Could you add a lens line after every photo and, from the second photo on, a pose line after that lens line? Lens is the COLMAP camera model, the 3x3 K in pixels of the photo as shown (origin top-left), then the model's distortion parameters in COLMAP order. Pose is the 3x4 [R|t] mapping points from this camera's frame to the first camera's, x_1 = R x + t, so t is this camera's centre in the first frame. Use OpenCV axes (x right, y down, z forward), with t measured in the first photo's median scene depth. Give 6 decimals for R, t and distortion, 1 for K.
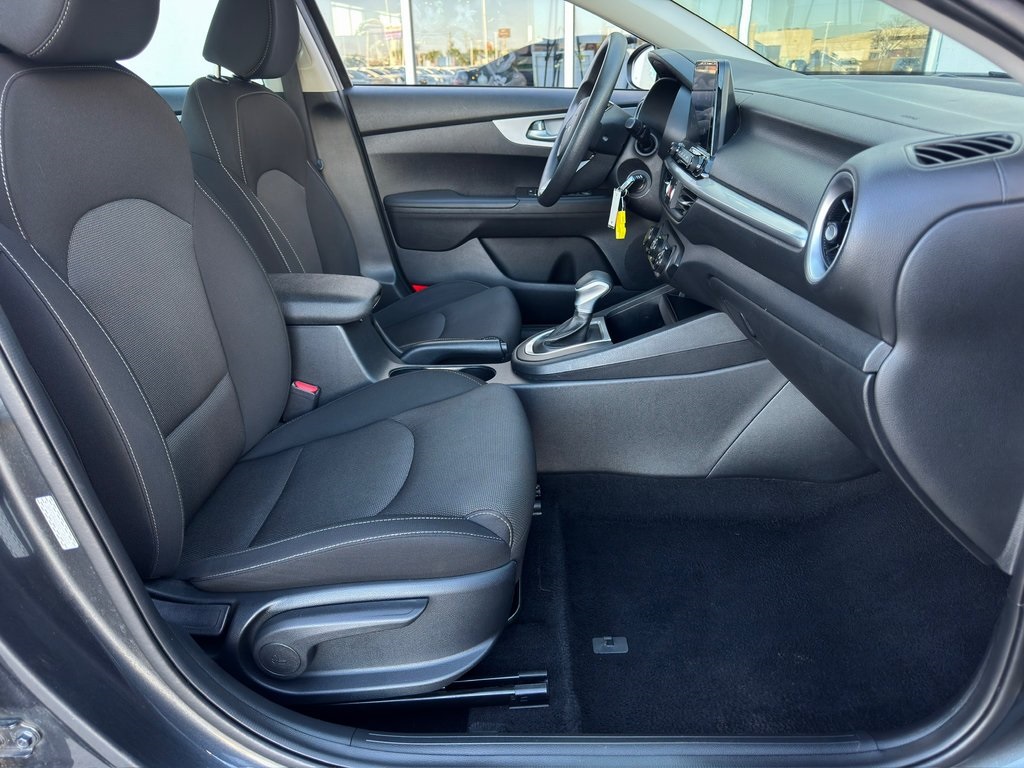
lens RADIAL K [[701.6, 0, 512.0], [0, 701.6, 384.0], [0, 0, 1]] dist [0.001515, -0.000257]
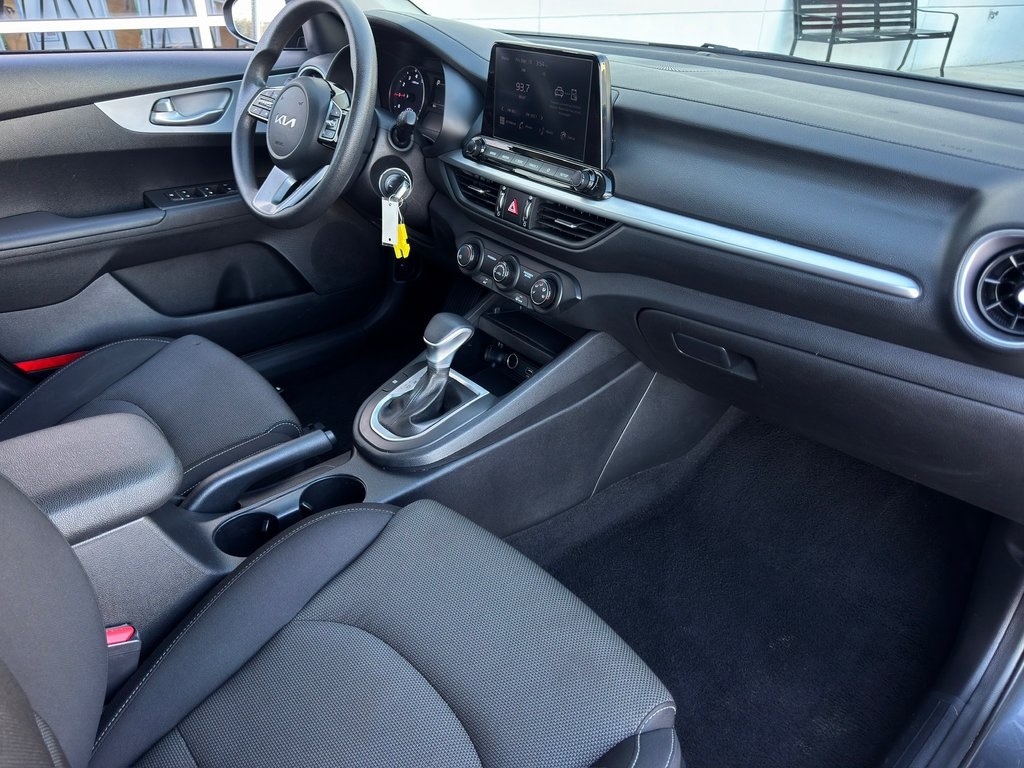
lens RADIAL K [[702.0, 0, 512.0], [0, 702.0, 384.0], [0, 0, 1]] dist [0.013387, 0.002107]
pose [[0.745738, -0.313044, 0.588114, -0.275132], [0.248955, 0.949726, 0.189846, -0.188800], [-0.617978, 0.004838, 0.786181, 0.275566]]
